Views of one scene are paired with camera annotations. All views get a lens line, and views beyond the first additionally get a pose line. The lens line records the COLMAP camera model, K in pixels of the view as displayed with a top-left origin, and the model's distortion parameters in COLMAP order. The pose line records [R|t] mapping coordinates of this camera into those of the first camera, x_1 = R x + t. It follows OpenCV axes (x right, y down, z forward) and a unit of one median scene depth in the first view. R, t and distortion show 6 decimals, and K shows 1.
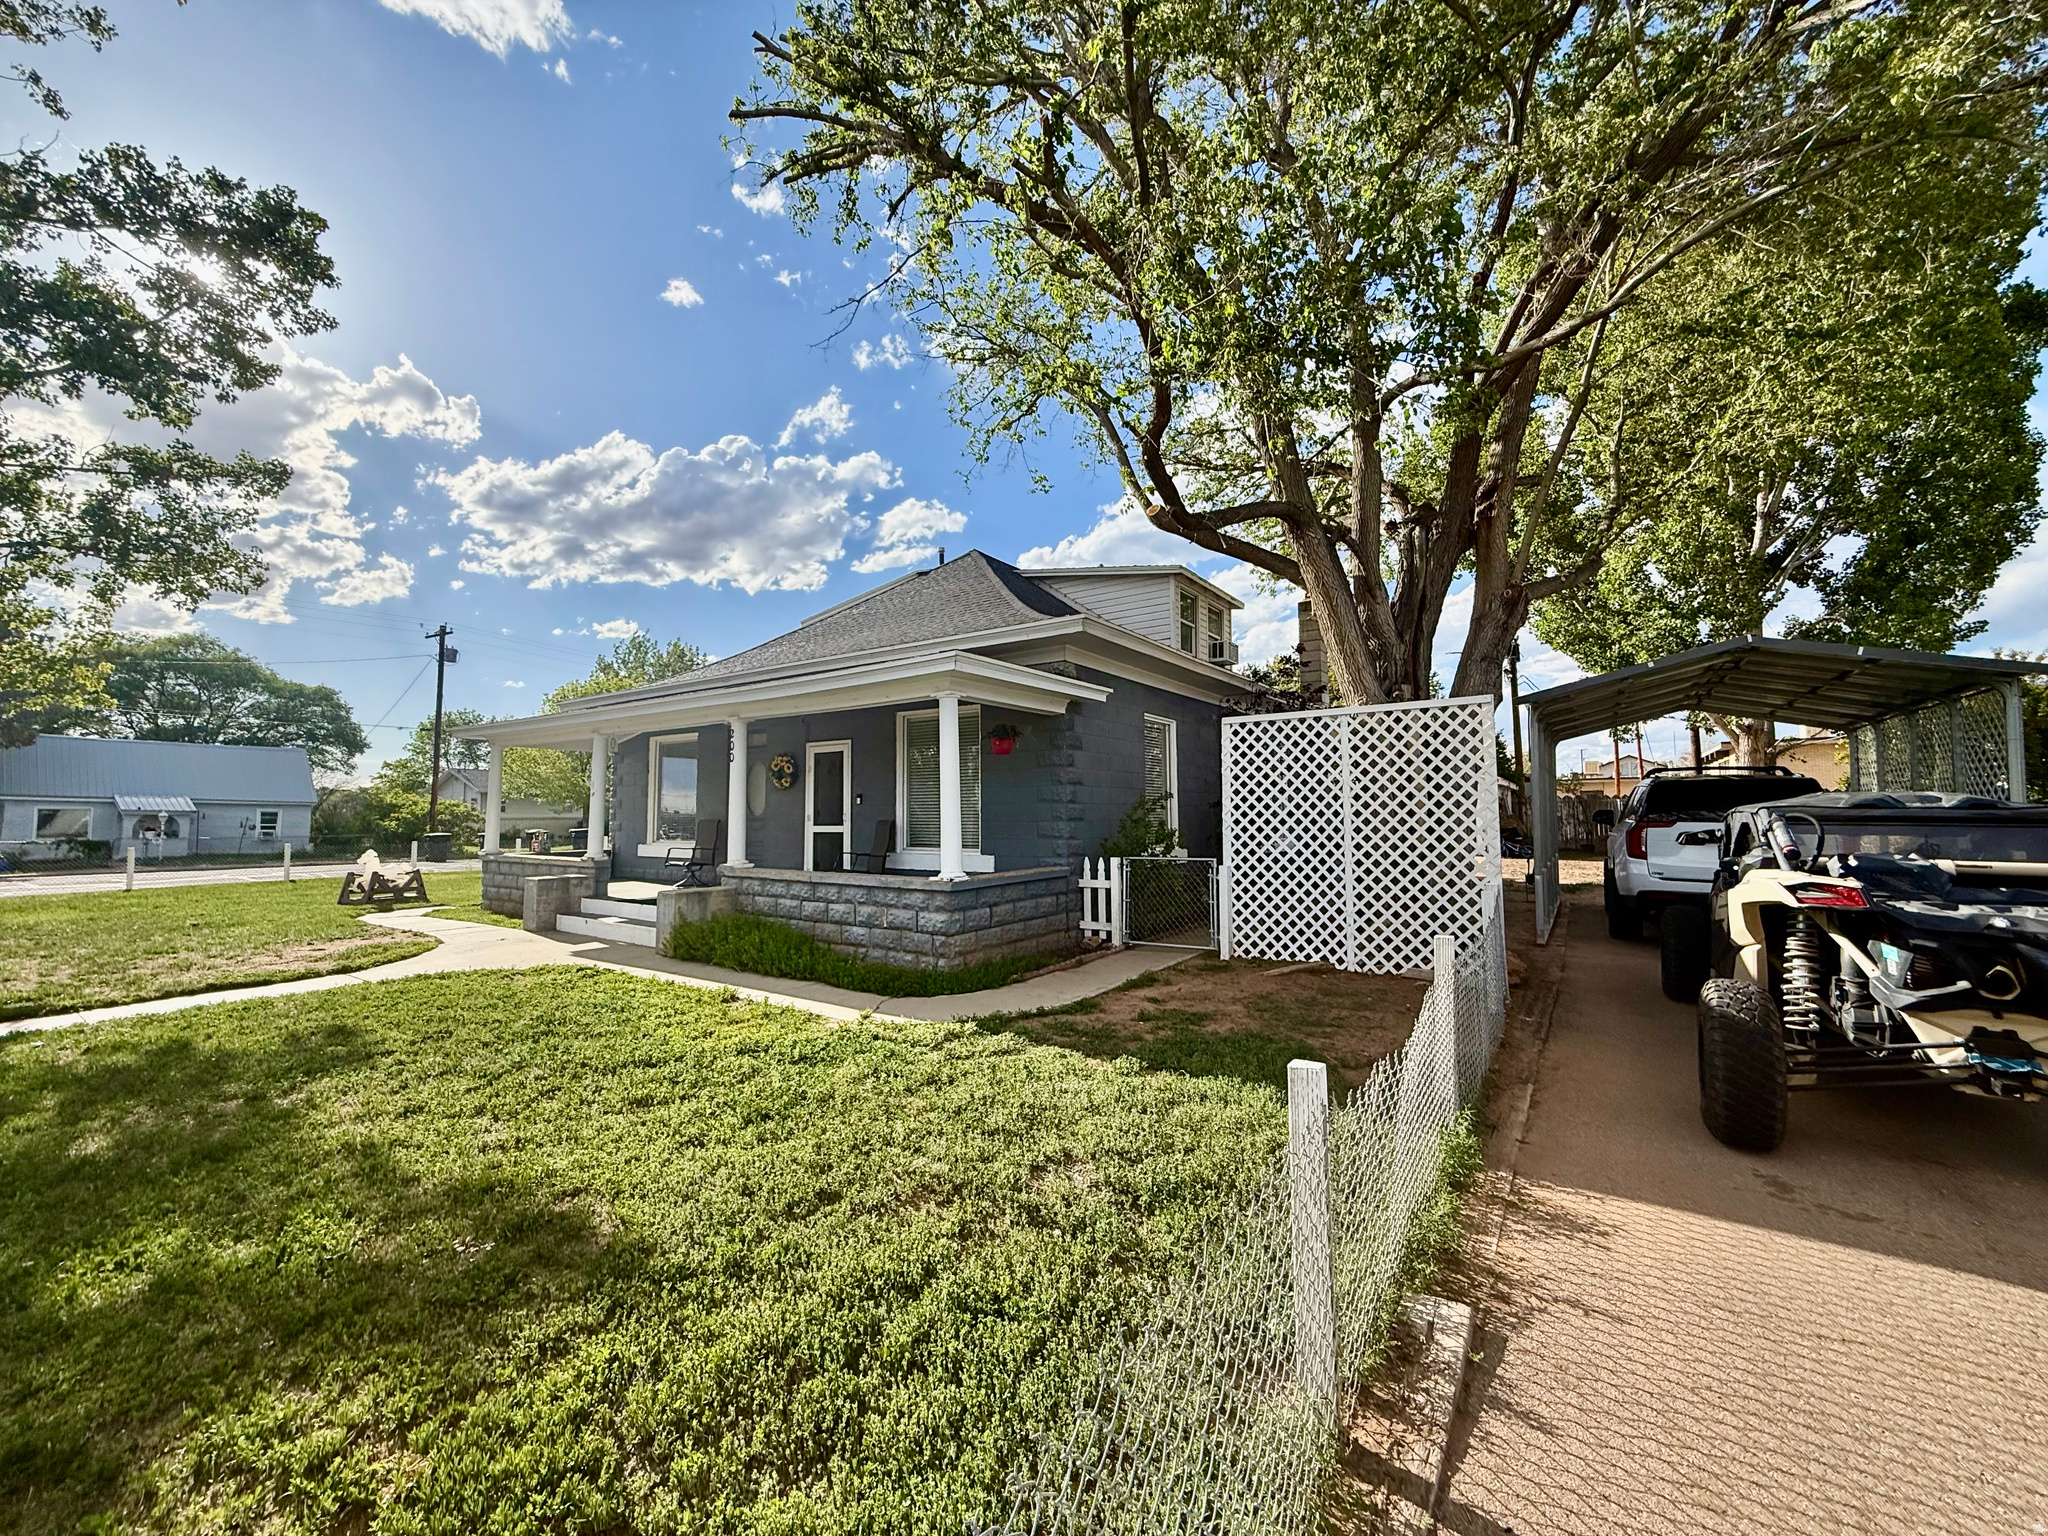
lens RADIAL K [[811.1, 0, 1013.1], [0, 811.1, 758.2], [0, 0, 1]] dist [0.003100, 0.000199]
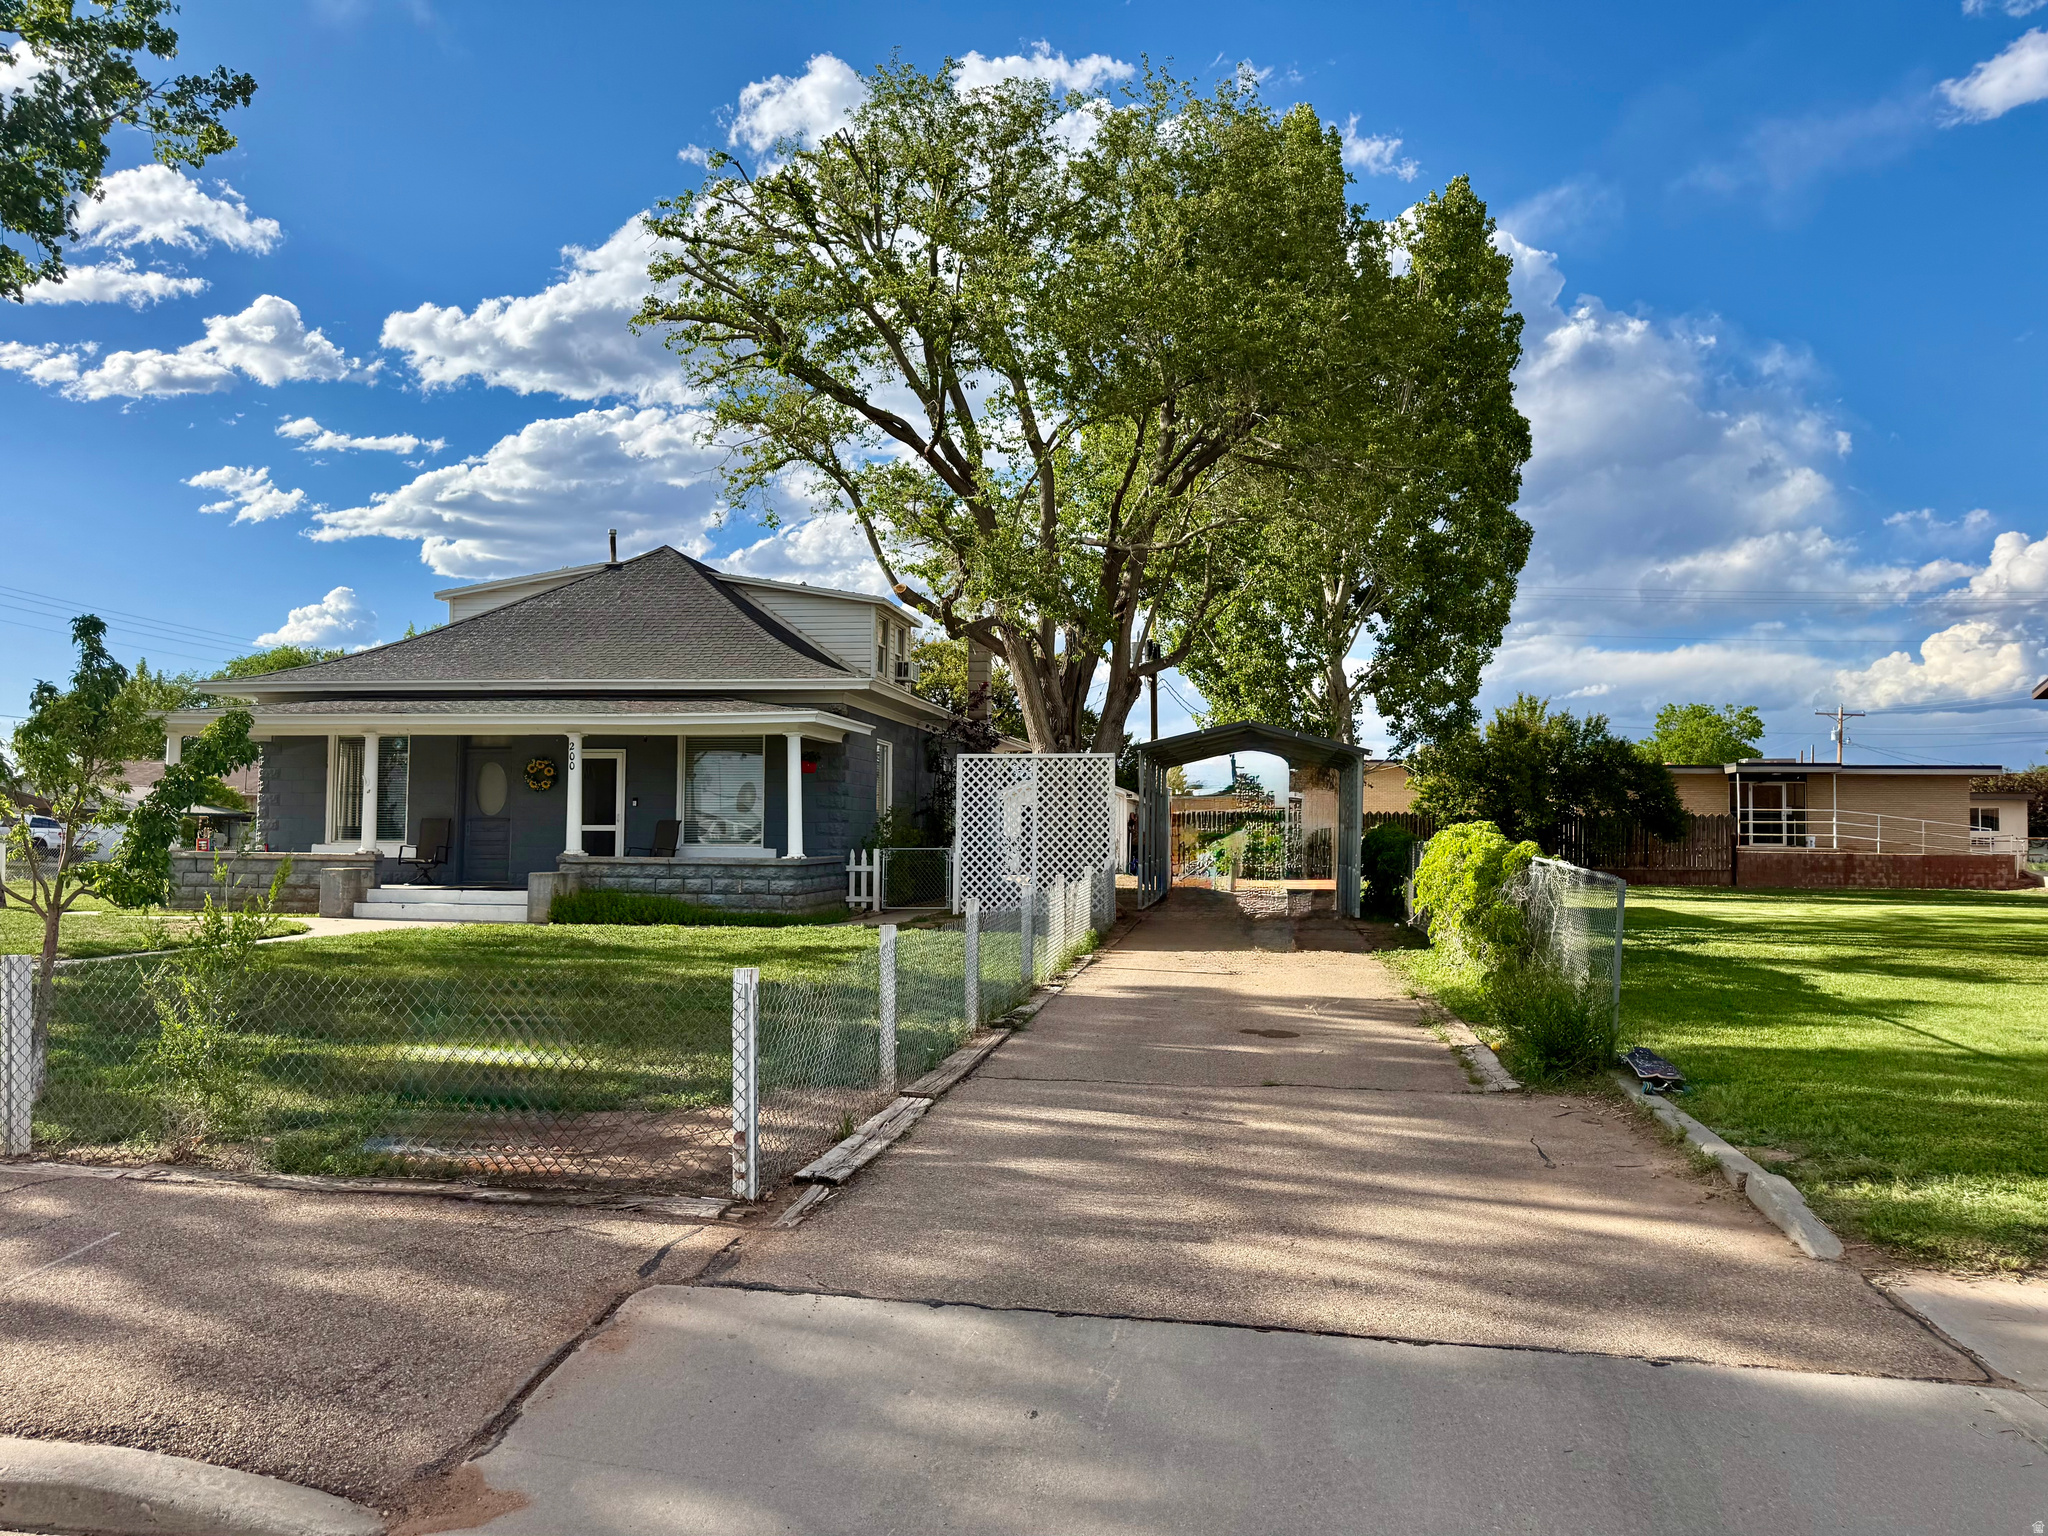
lens RADIAL K [[1453.6, 0, 1024.7], [0, 1453.6, 762.5], [0, 0, 1]] dist [0.042840, 0.000321]
pose [[0.897797, 0.036764, 0.438872, -0.727038], [-0.045193, 0.998940, 0.008769, -0.057478], [-0.438084, -0.027707, 0.898507, -1.313081]]
